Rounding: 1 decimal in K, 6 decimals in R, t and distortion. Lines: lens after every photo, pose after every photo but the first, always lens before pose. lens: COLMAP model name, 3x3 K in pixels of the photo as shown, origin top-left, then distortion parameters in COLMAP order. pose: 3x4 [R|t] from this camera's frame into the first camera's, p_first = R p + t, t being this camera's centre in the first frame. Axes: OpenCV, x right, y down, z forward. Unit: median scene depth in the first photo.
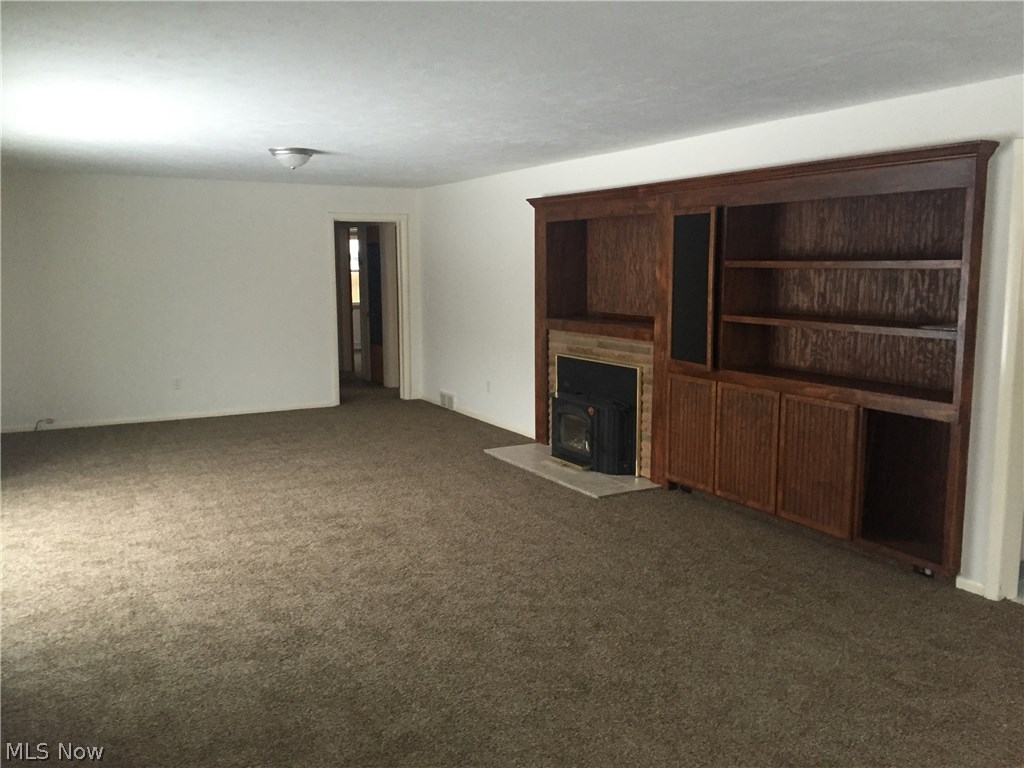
lens RADIAL K [[869.9, 0, 514.4], [0, 869.9, 381.1], [0, 0, 1]] dist [0.070399, -0.055926]
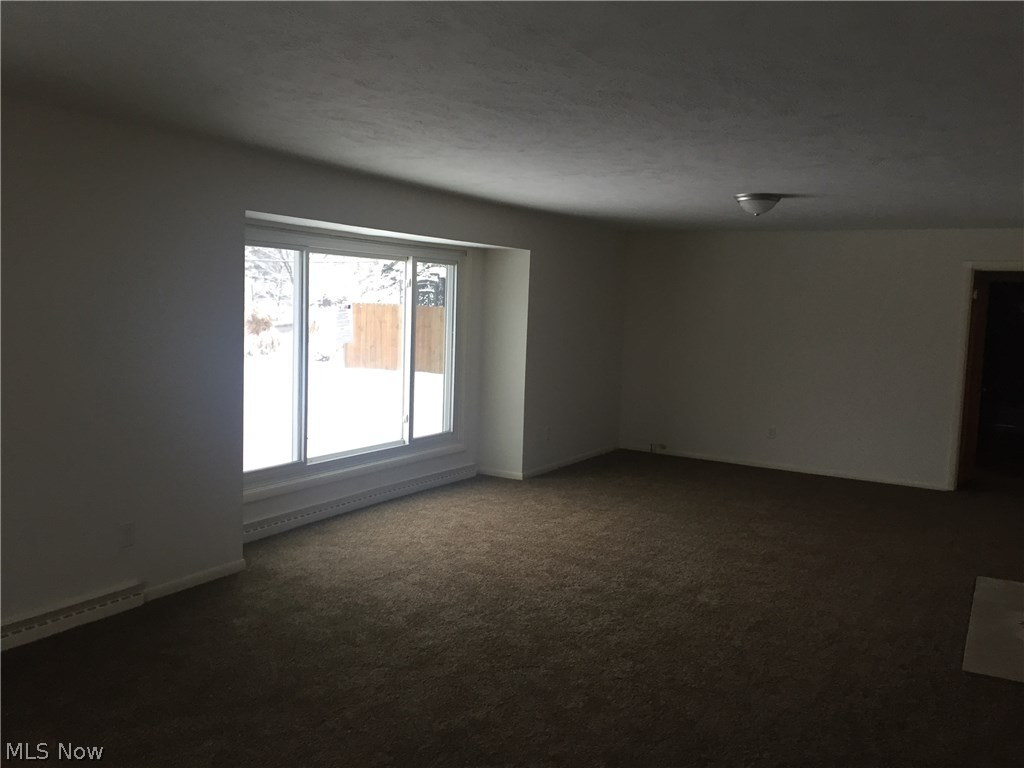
lens RADIAL K [[869.9, 0, 511.8], [0, 869.9, 384.2], [0, 0, 1]] dist [0.070399, -0.055926]
pose [[0.515123, 0.103028, -0.850902, 0.513919], [-0.153971, 0.987723, 0.026382, -0.054028], [0.843173, 0.117424, 0.524662, 0.351485]]
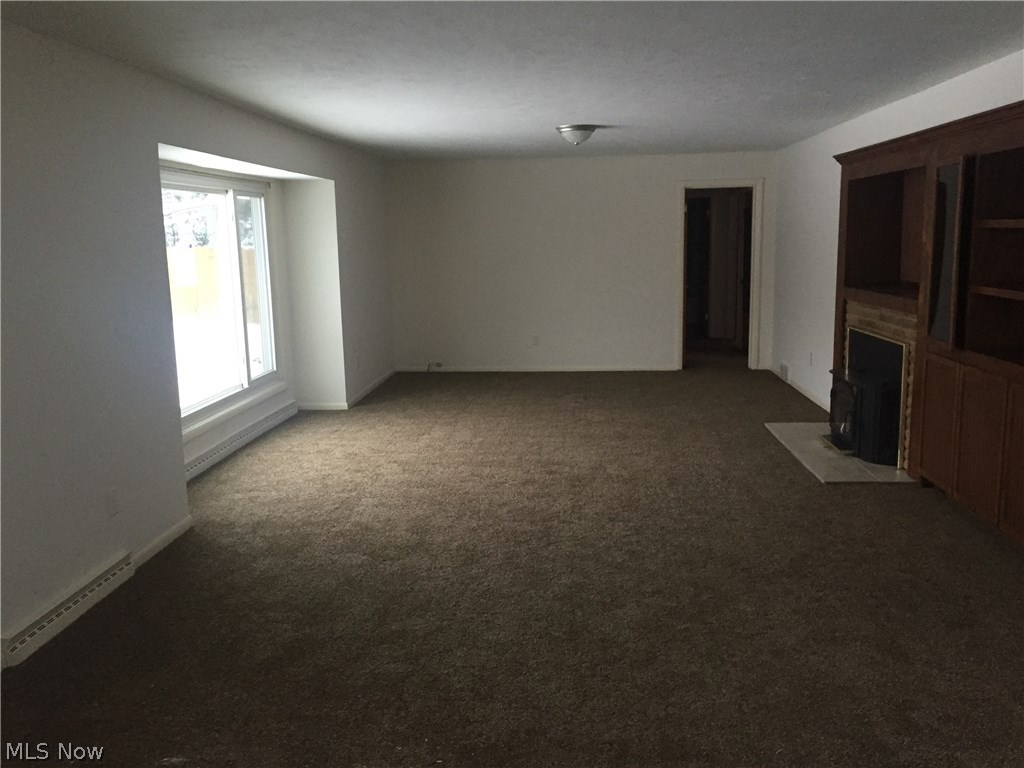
lens RADIAL K [[869.9, 0, 513.9], [0, 869.9, 382.2], [0, 0, 1]] dist [0.070399, -0.055926]
pose [[0.839935, 0.077514, -0.537123, 0.336241], [-0.057328, 0.996882, 0.054216, -0.003694], [0.539651, -0.014745, 0.841760, 0.050647]]
